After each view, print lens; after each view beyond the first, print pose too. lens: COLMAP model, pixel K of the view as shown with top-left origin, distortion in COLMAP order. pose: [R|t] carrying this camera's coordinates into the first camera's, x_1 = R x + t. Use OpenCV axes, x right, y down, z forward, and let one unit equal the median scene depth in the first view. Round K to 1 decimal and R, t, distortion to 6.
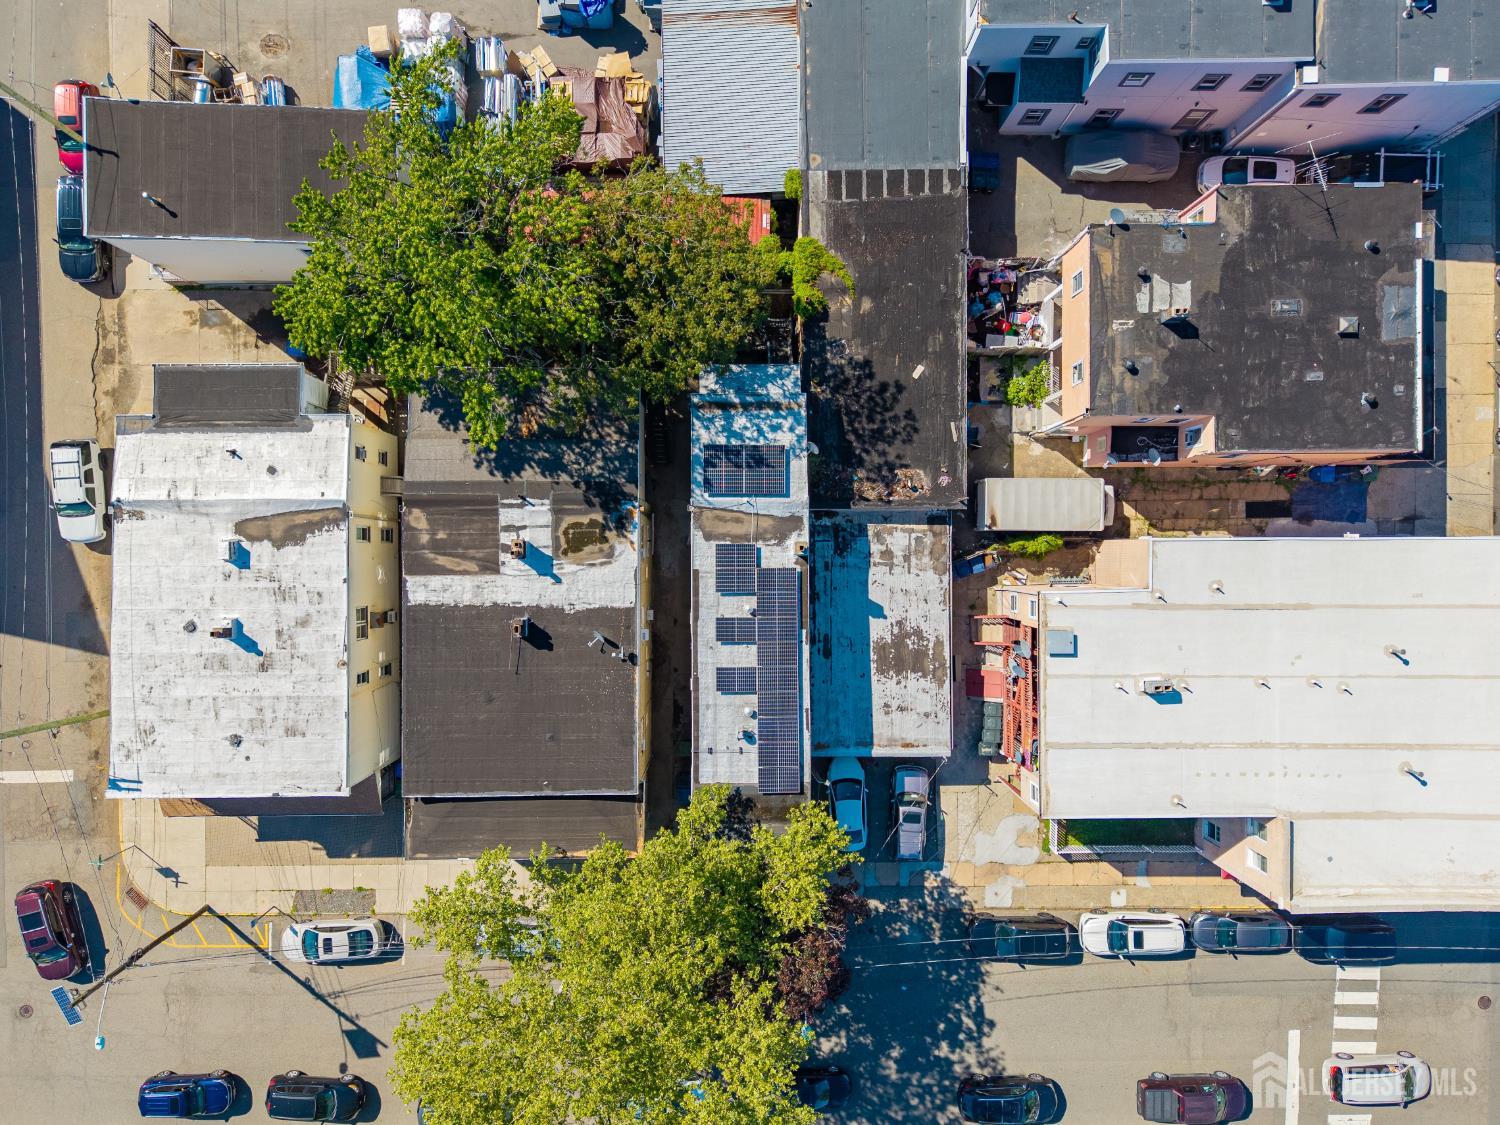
lens RADIAL K [[1005.0, 0, 738.6], [0, 1005.0, 571.6], [0, 0, 1]] dist [0.006136, -0.009748]
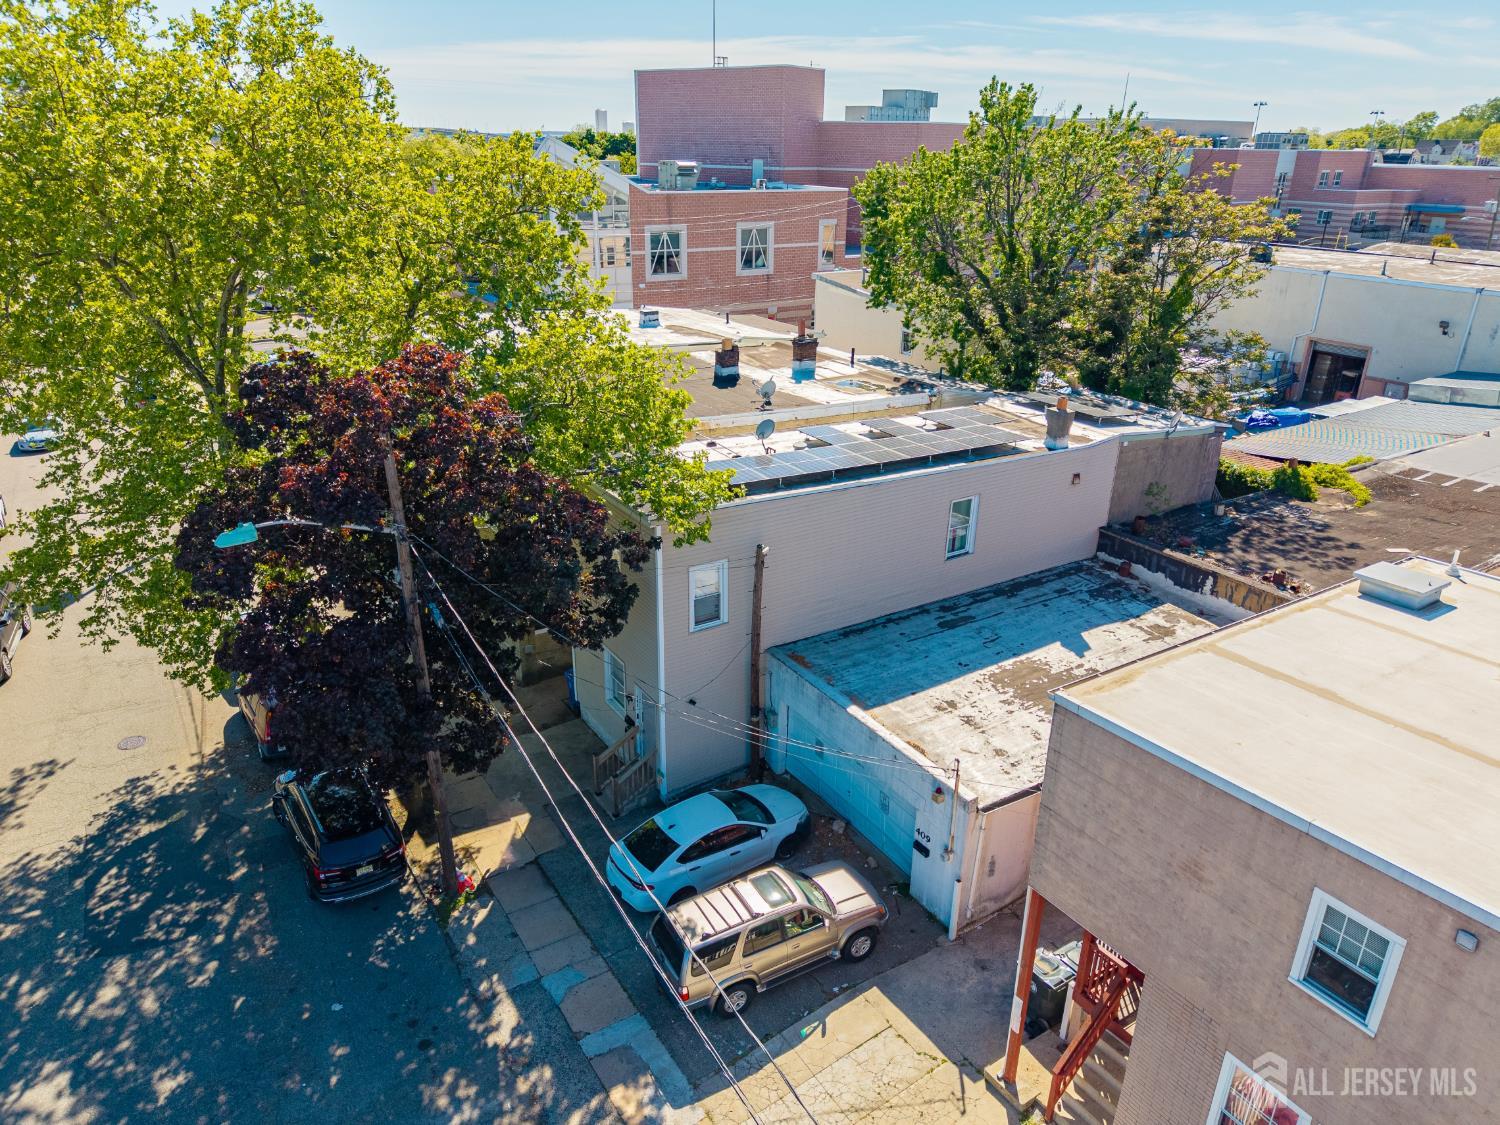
lens RADIAL K [[1005.0, 0, 746.2], [0, 1005.0, 567.8], [0, 0, 1]] dist [0.006136, -0.009748]
pose [[0.527746, 0.315080, -0.788802, 0.456738], [-0.849382, 0.189334, -0.492649, 0.444163], [-0.005877, 0.929988, 0.367544, 0.786505]]
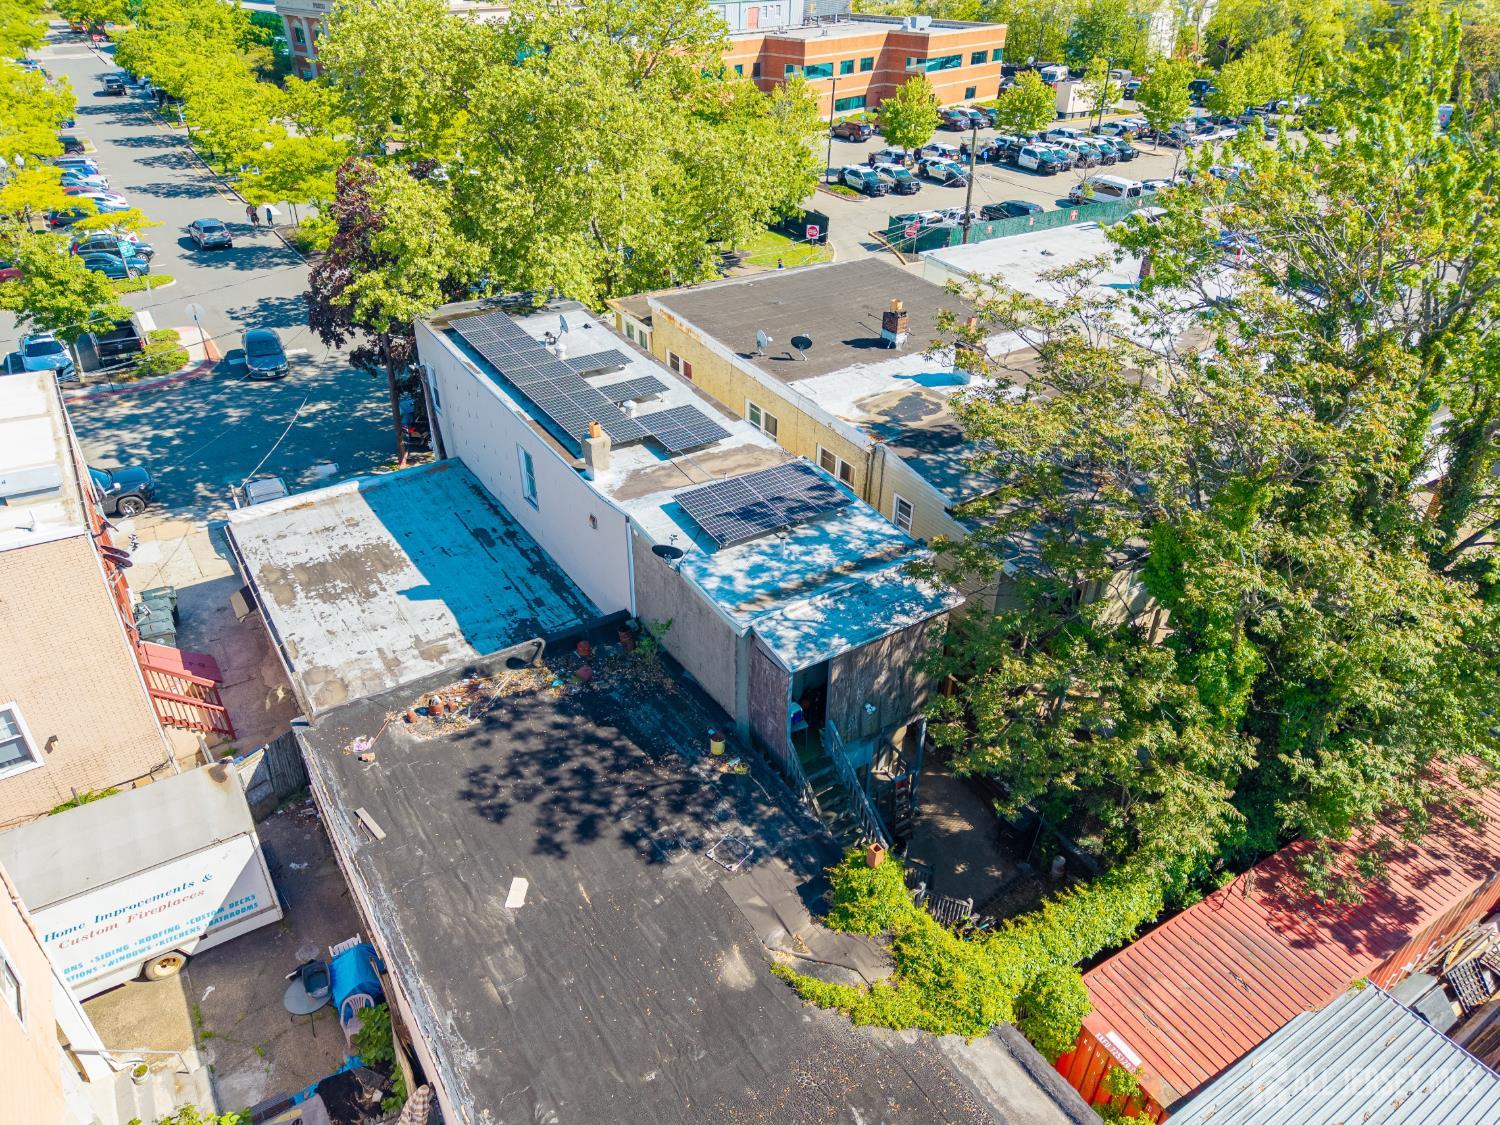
lens RADIAL K [[1005.0, 0, 749.5], [0, 1005.0, 558.9], [0, 0, 1]] dist [0.006136, -0.009748]
pose [[-0.836714, 0.259690, -0.482152, 0.252419], [-0.546362, -0.455960, 0.702559, -0.445952], [-0.037395, 0.851270, 0.523393, 0.703599]]
